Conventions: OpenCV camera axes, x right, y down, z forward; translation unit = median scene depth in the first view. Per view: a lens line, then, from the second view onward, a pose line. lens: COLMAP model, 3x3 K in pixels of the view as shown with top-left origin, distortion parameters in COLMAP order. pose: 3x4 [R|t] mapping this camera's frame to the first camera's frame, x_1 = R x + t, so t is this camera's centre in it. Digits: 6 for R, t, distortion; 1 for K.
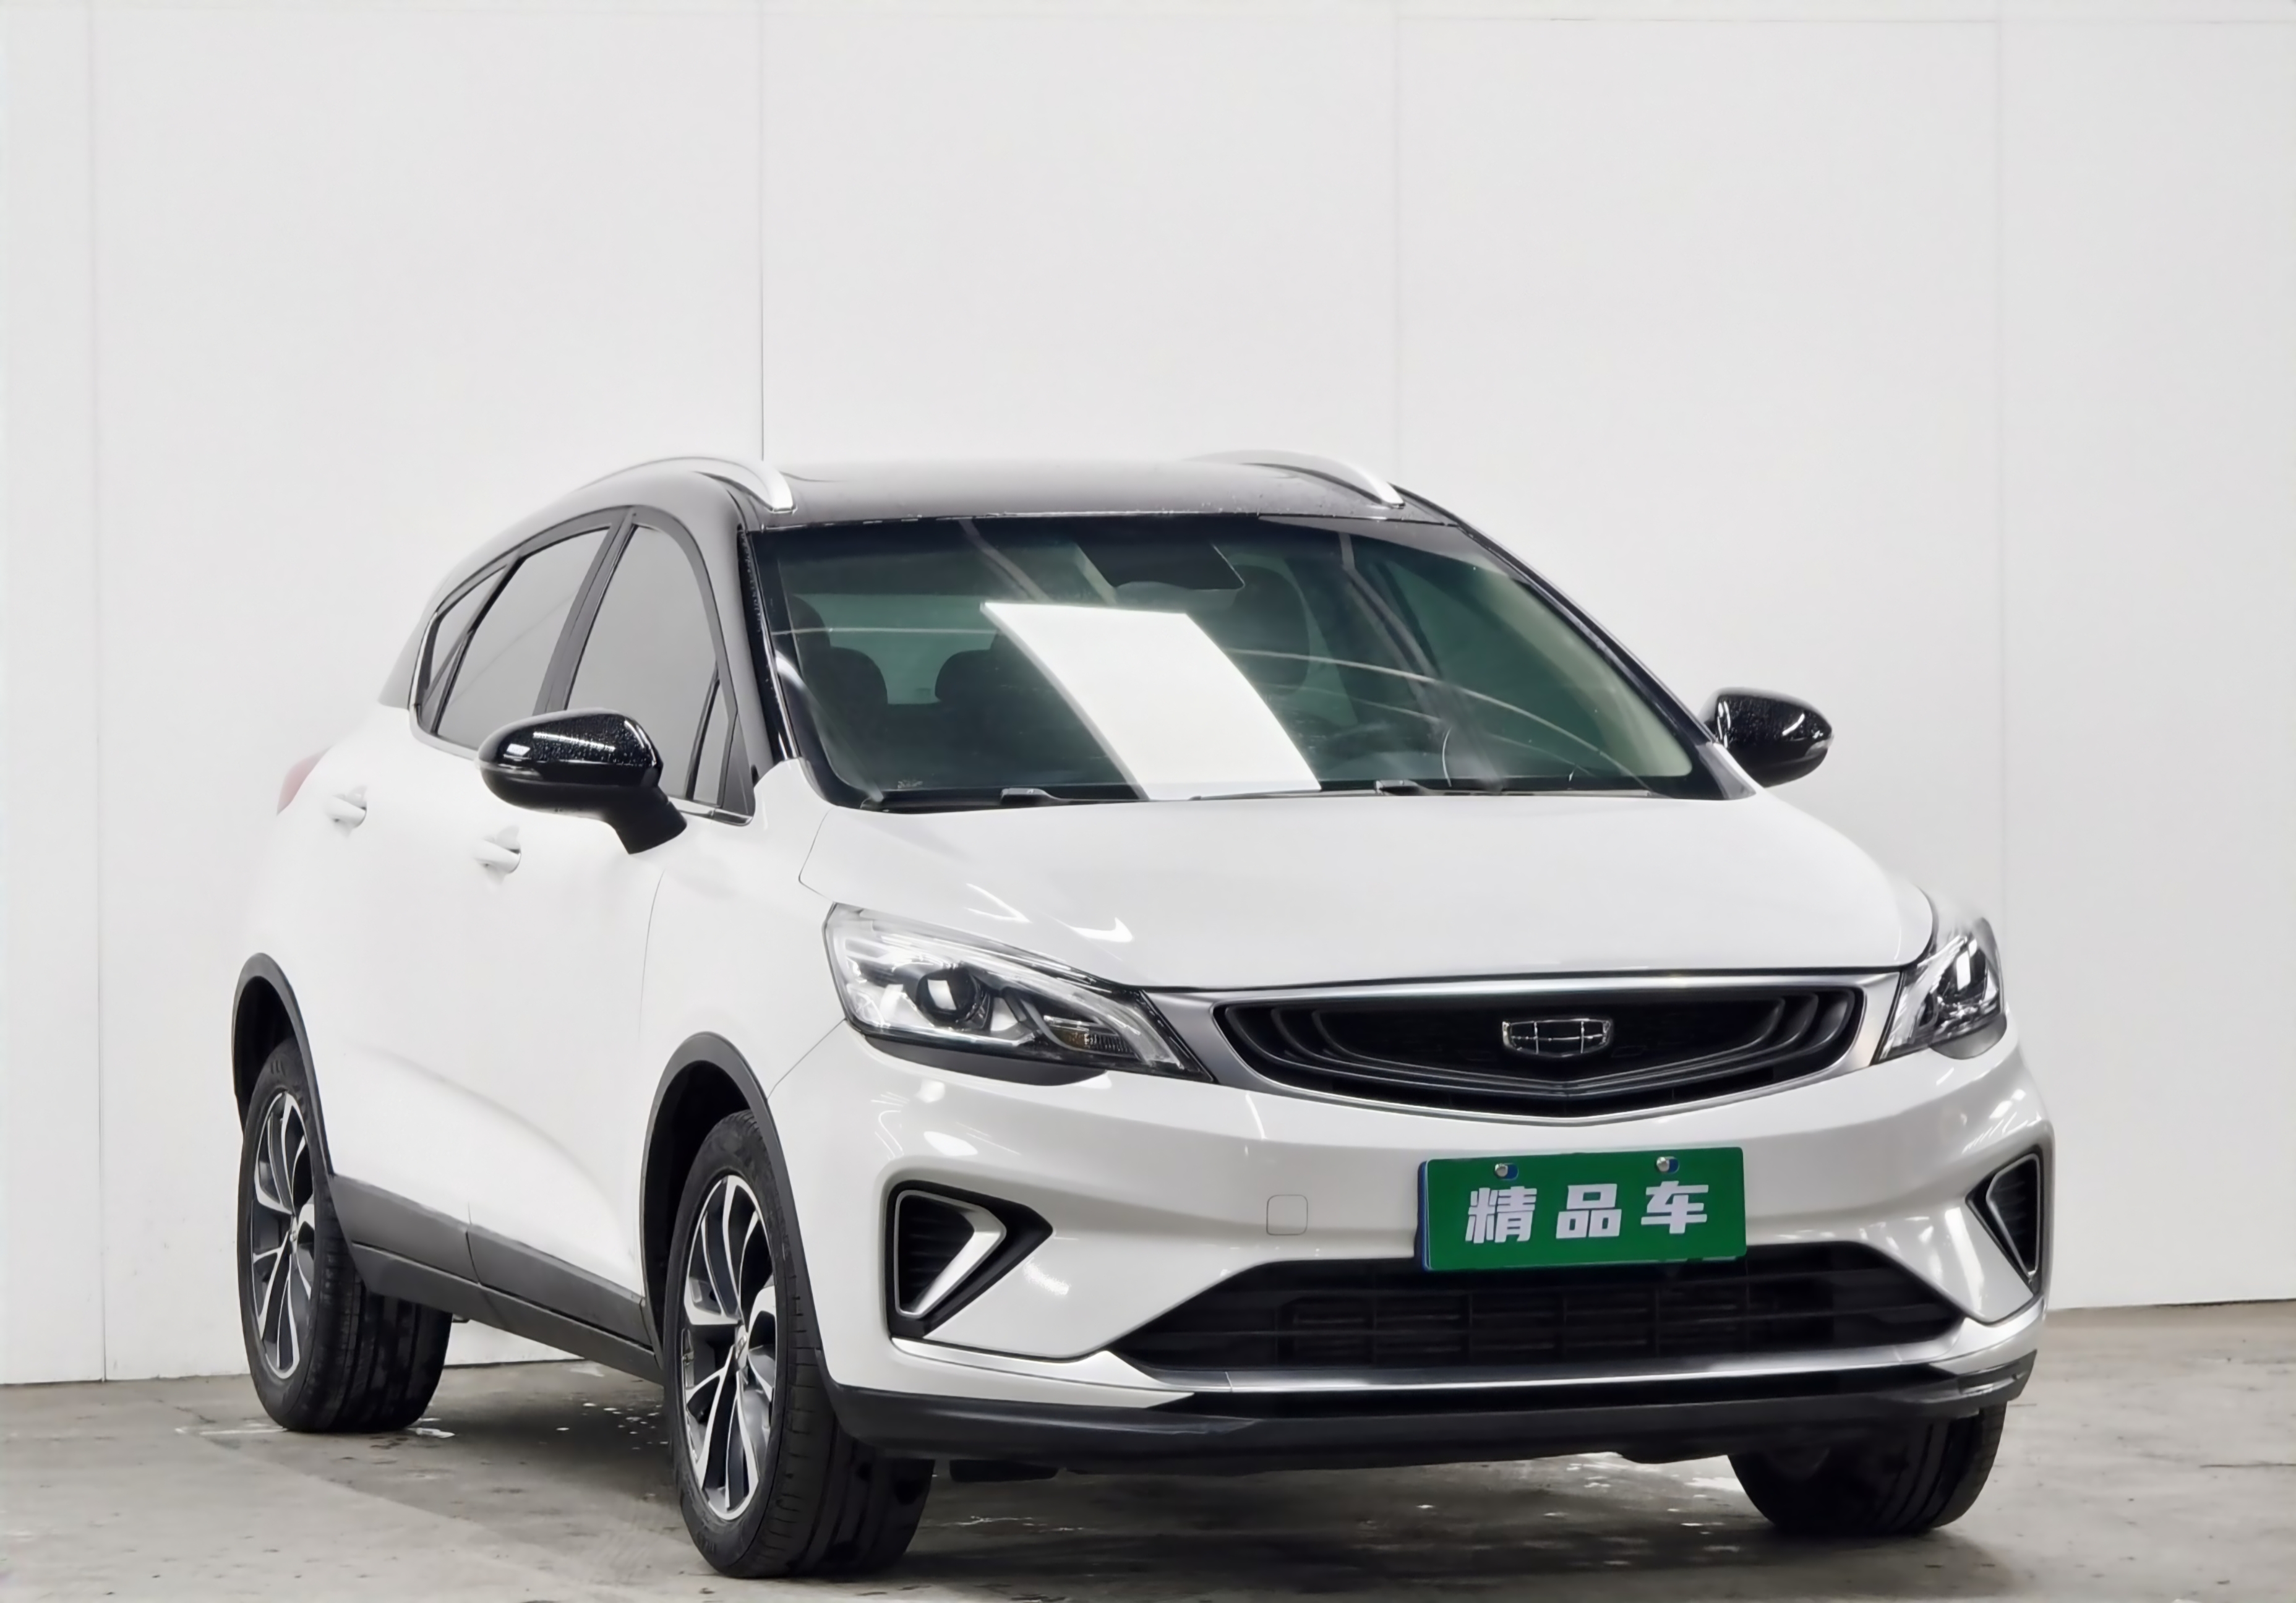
lens RADIAL K [[8441.0, 0, 1125.9], [0, 8441.0, 803.3], [0, 0, 1]] dist [0.319897, 0.000000]
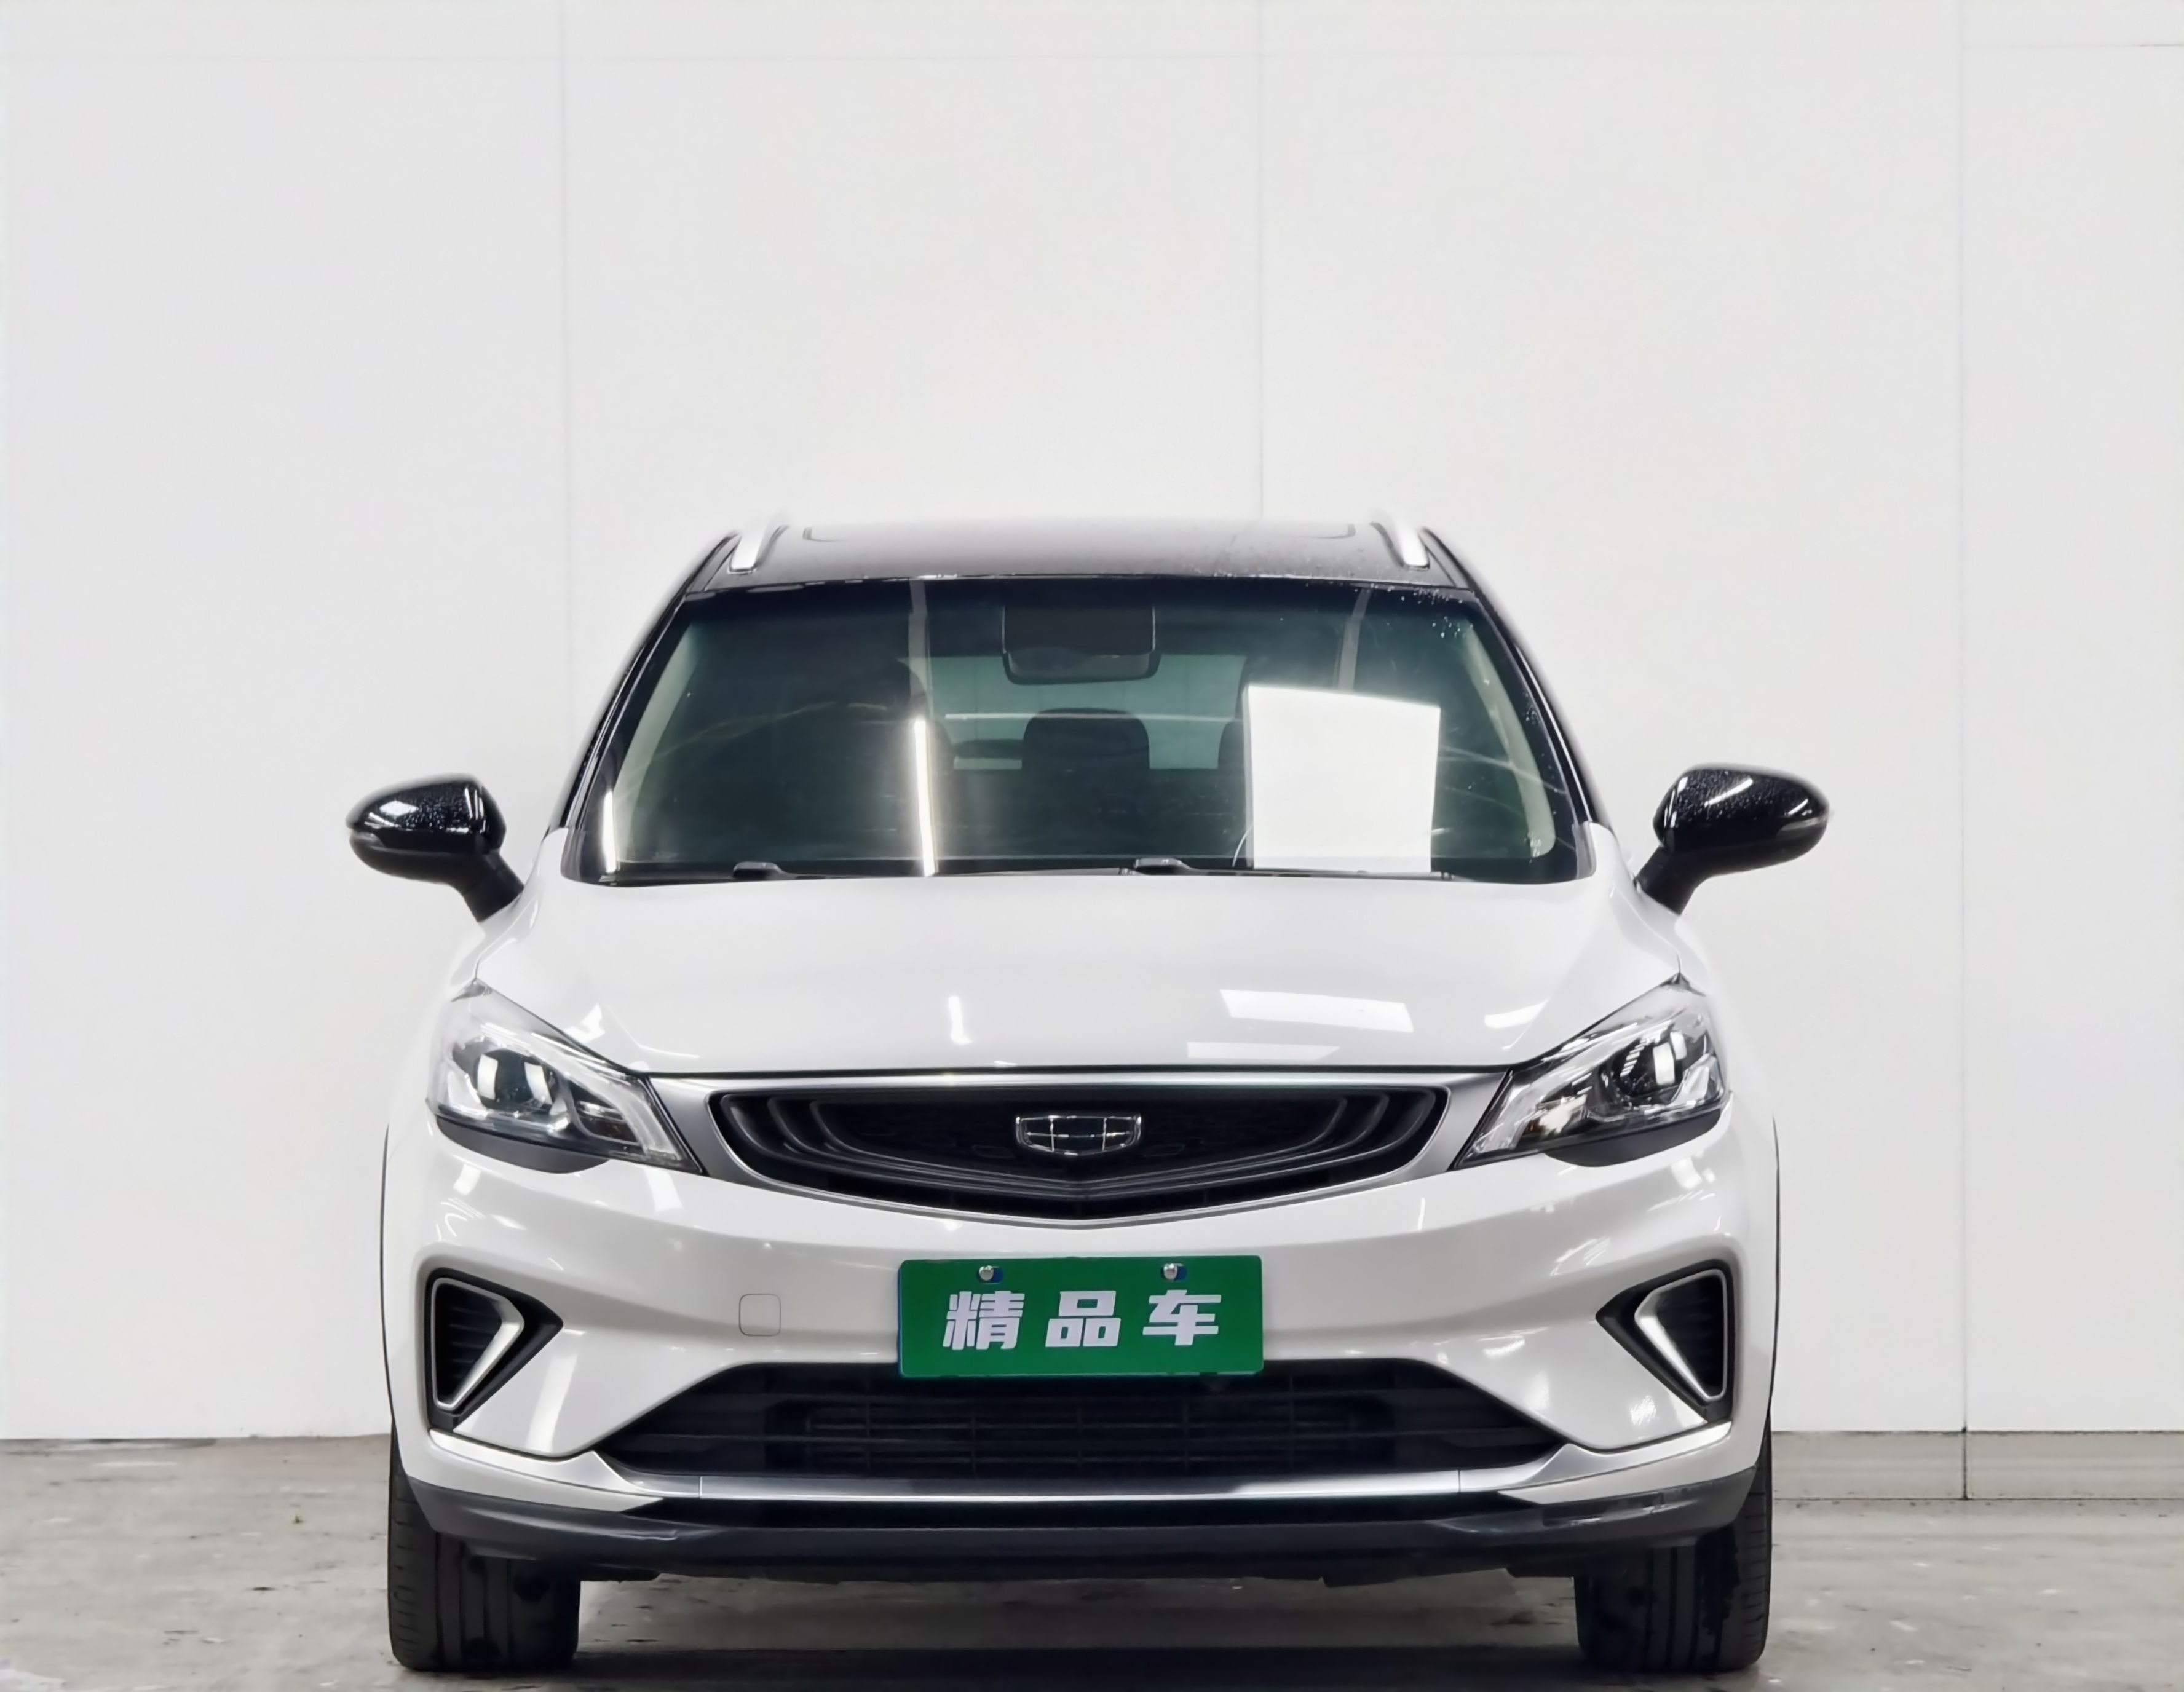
lens RADIAL K [[8352.5, 0, 1105.3], [0, 8352.5, 843.3], [0, 0, 1]] dist [0.186239, 0.000000]
pose [[0.947157, 0.010366, -0.320602, 0.353960], [-0.010183, 0.999946, 0.002246, -0.006967], [0.320608, 0.001137, 0.947211, 0.116434]]
